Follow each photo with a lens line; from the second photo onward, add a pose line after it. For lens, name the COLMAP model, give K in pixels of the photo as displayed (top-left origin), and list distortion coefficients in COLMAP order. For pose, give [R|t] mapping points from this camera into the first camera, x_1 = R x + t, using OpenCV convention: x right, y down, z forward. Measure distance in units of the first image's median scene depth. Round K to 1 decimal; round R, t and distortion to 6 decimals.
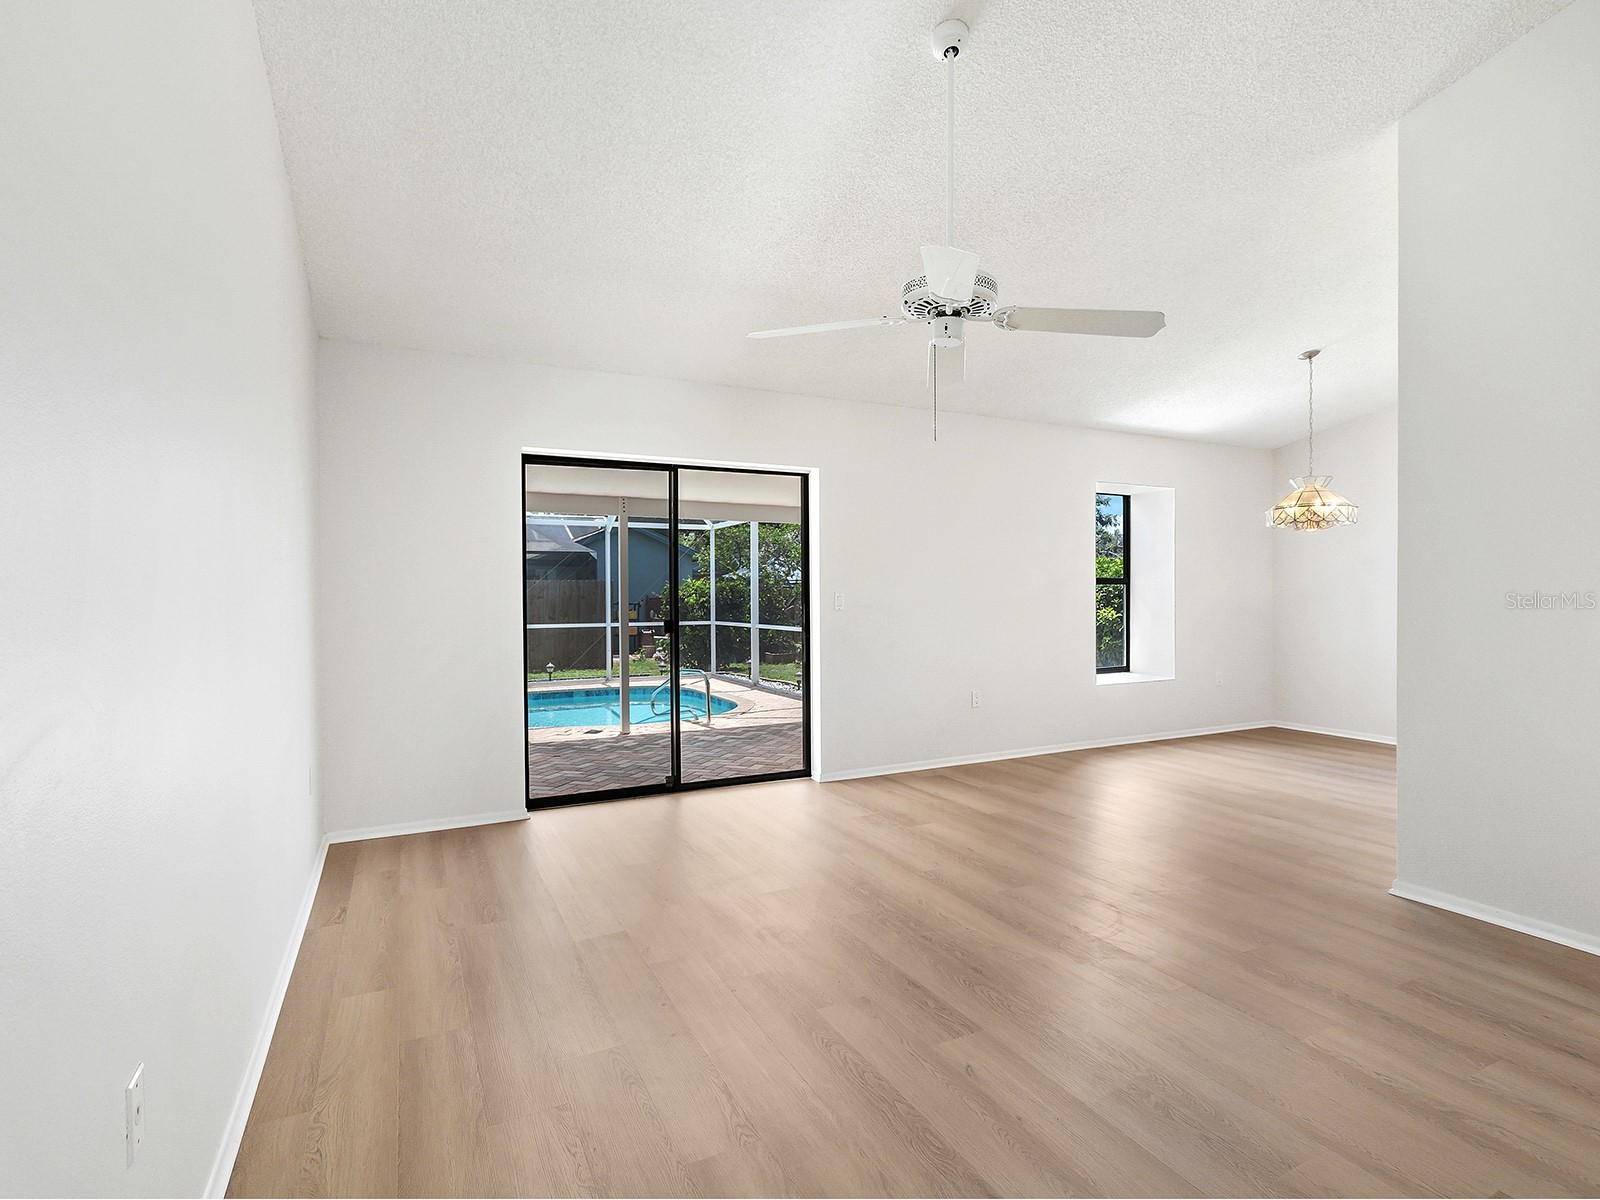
lens RADIAL K [[809.9, 0, 759.1], [0, 809.9, 601.5], [0, 0, 1]] dist [-0.001855, -0.001557]
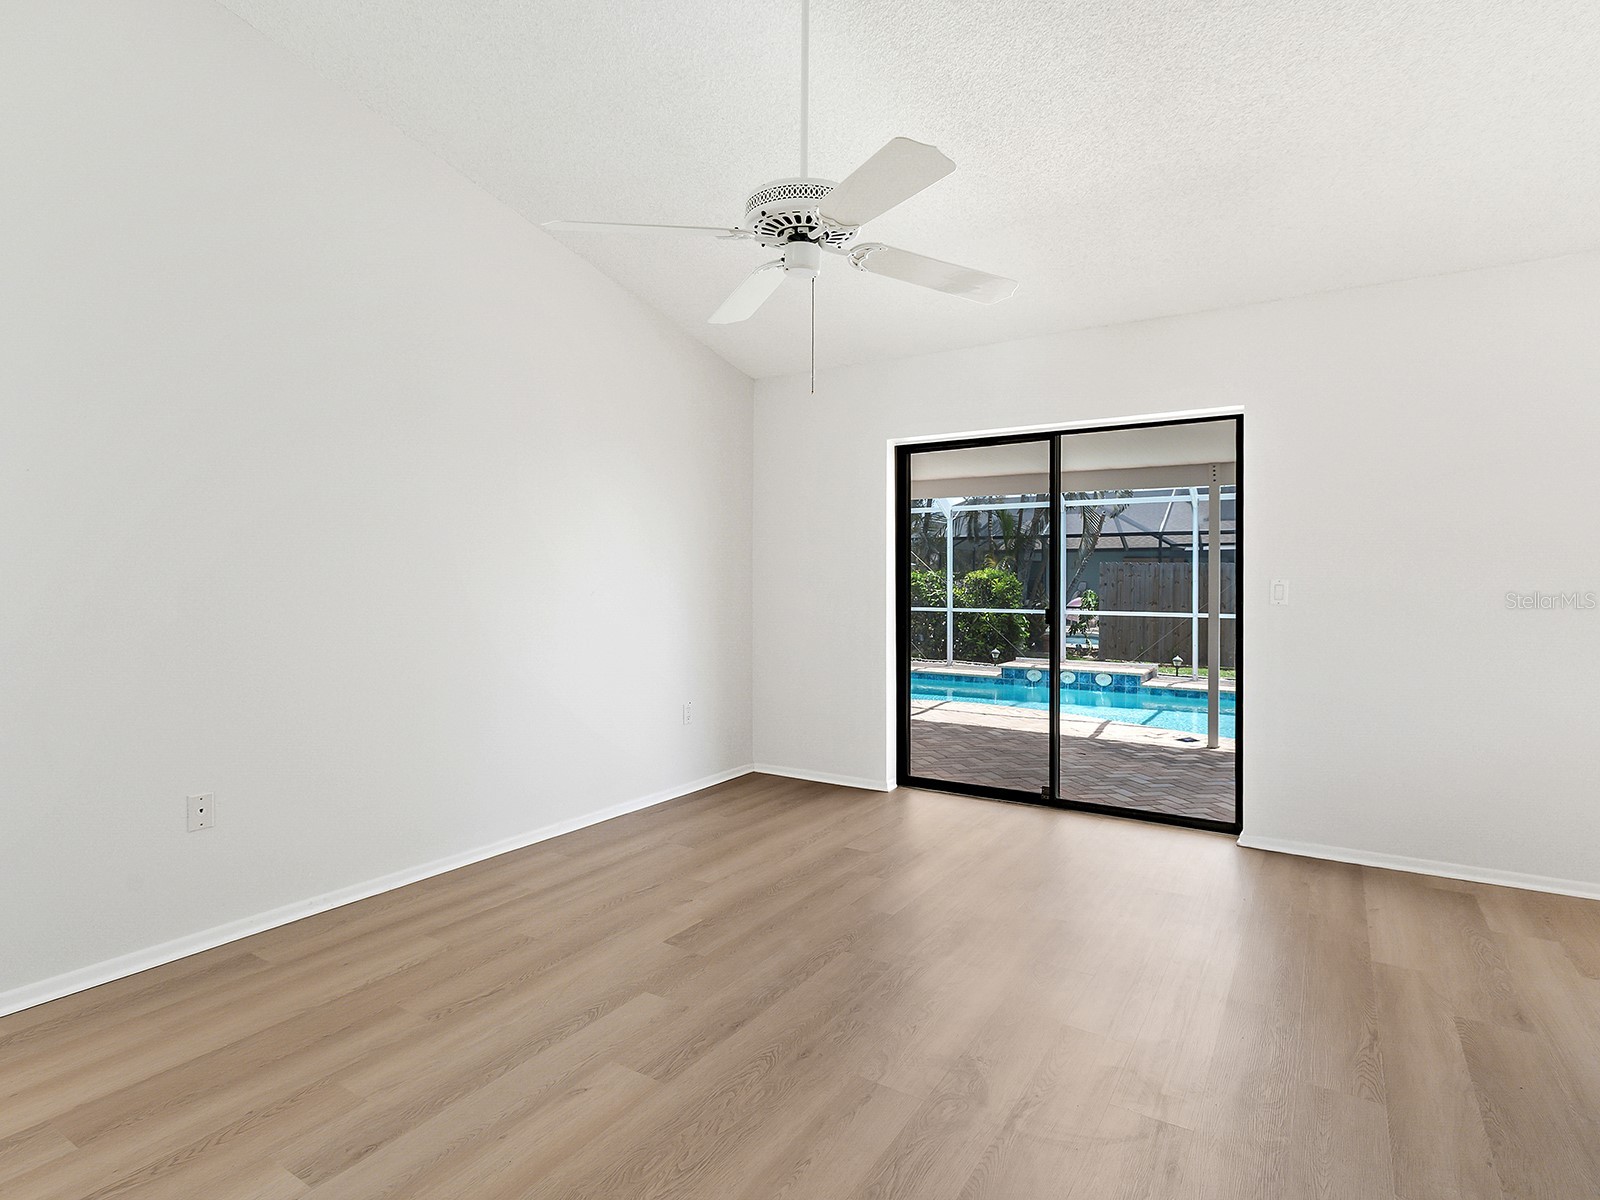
lens RADIAL K [[809.9, 0, 777.1], [0, 809.9, 557.7], [0, 0, 1]] dist [-0.001855, -0.001557]
pose [[0.529664, -0.016688, -0.848043, 0.481529], [-0.013338, 0.999519, -0.028000, -0.003328], [0.848103, 0.026142, 0.529187, 0.281755]]
